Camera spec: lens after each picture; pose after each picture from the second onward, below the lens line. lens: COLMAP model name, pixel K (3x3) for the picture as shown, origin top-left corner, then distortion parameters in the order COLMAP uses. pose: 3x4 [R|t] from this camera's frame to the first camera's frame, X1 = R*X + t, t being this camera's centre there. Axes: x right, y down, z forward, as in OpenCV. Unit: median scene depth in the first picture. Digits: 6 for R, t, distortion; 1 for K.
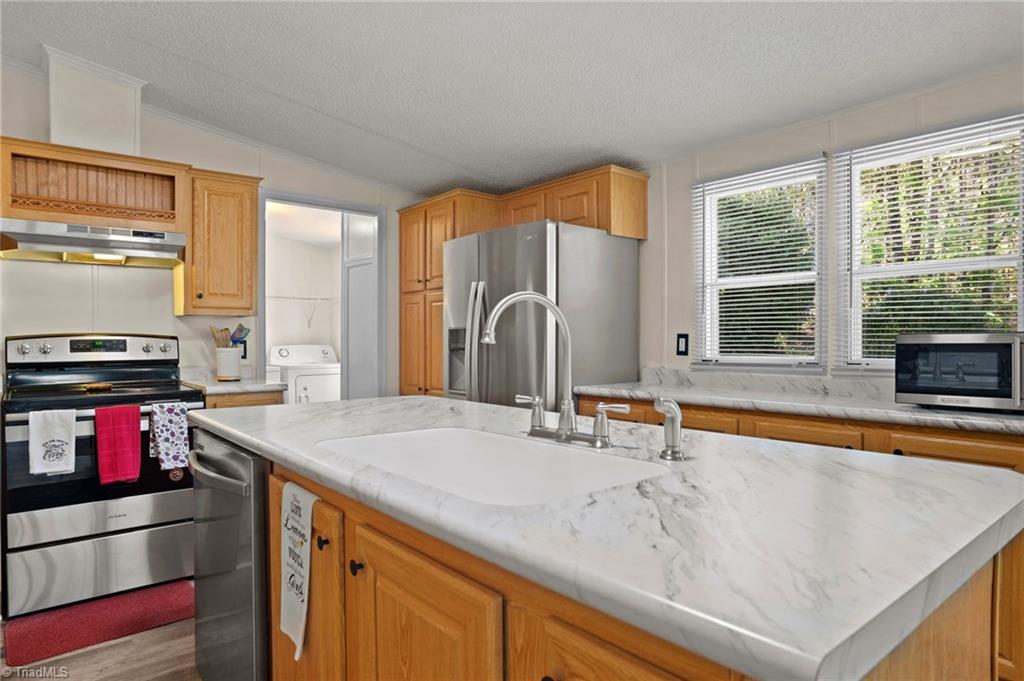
lens RADIAL K [[617.2, 0, 510.3], [0, 617.2, 342.0], [0, 0, 1]] dist [-0.019430, -0.000781]
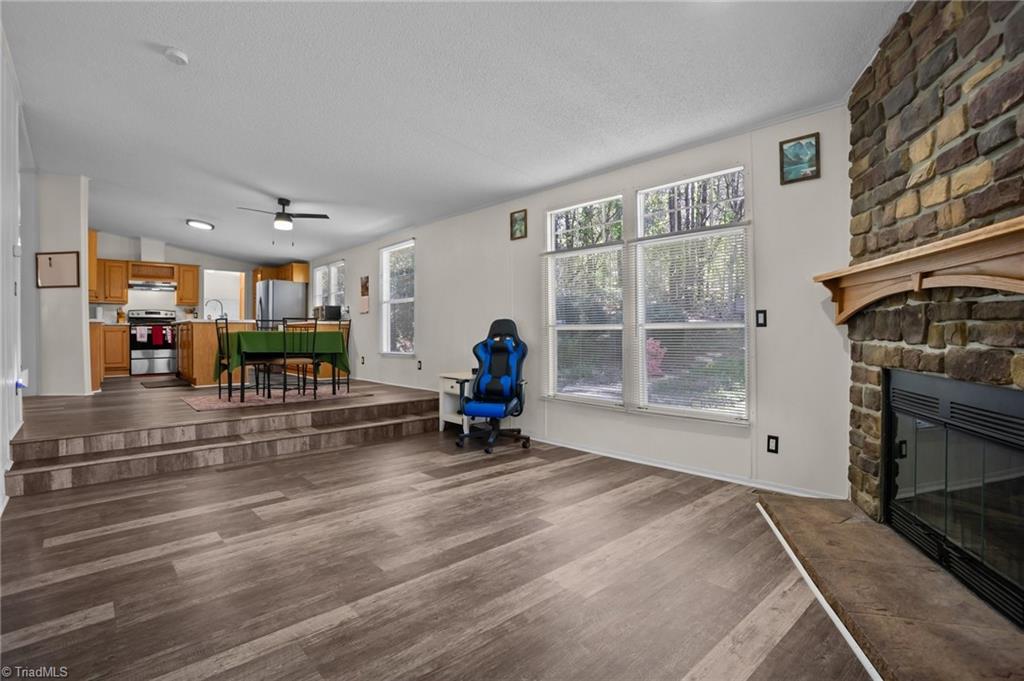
lens RADIAL K [[501.3, 0, 508.8], [0, 501.3, 326.4], [0, 0, 1]] dist [-0.073308, 0.025424]
pose [[0.999290, -0.003777, 0.037497, 1.379731], [0.004272, 0.999905, -0.013122, 0.135579], [-0.037444, 0.013273, 0.999211, -2.028377]]
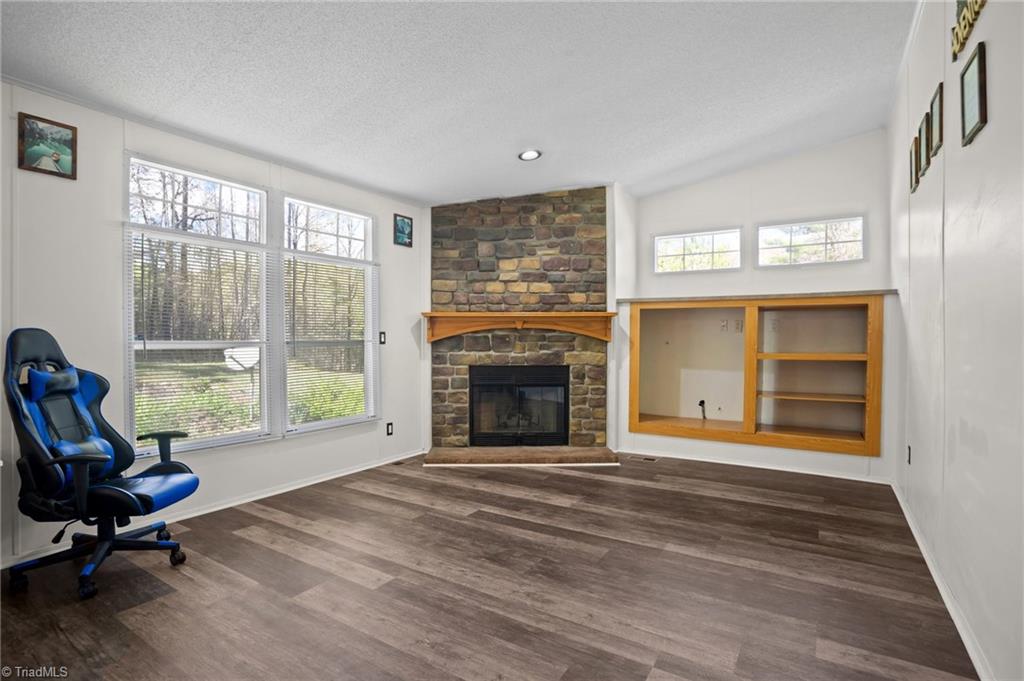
lens RADIAL K [[501.3, 0, 502.9], [0, 501.3, 350.9], [0, 0, 1]] dist [-0.073308, 0.025424]
pose [[-0.296168, -0.013846, 0.955036, 0.493842], [0.011595, 0.999769, 0.018090, 0.121972], [-0.955066, 0.016432, -0.295939, -0.909761]]
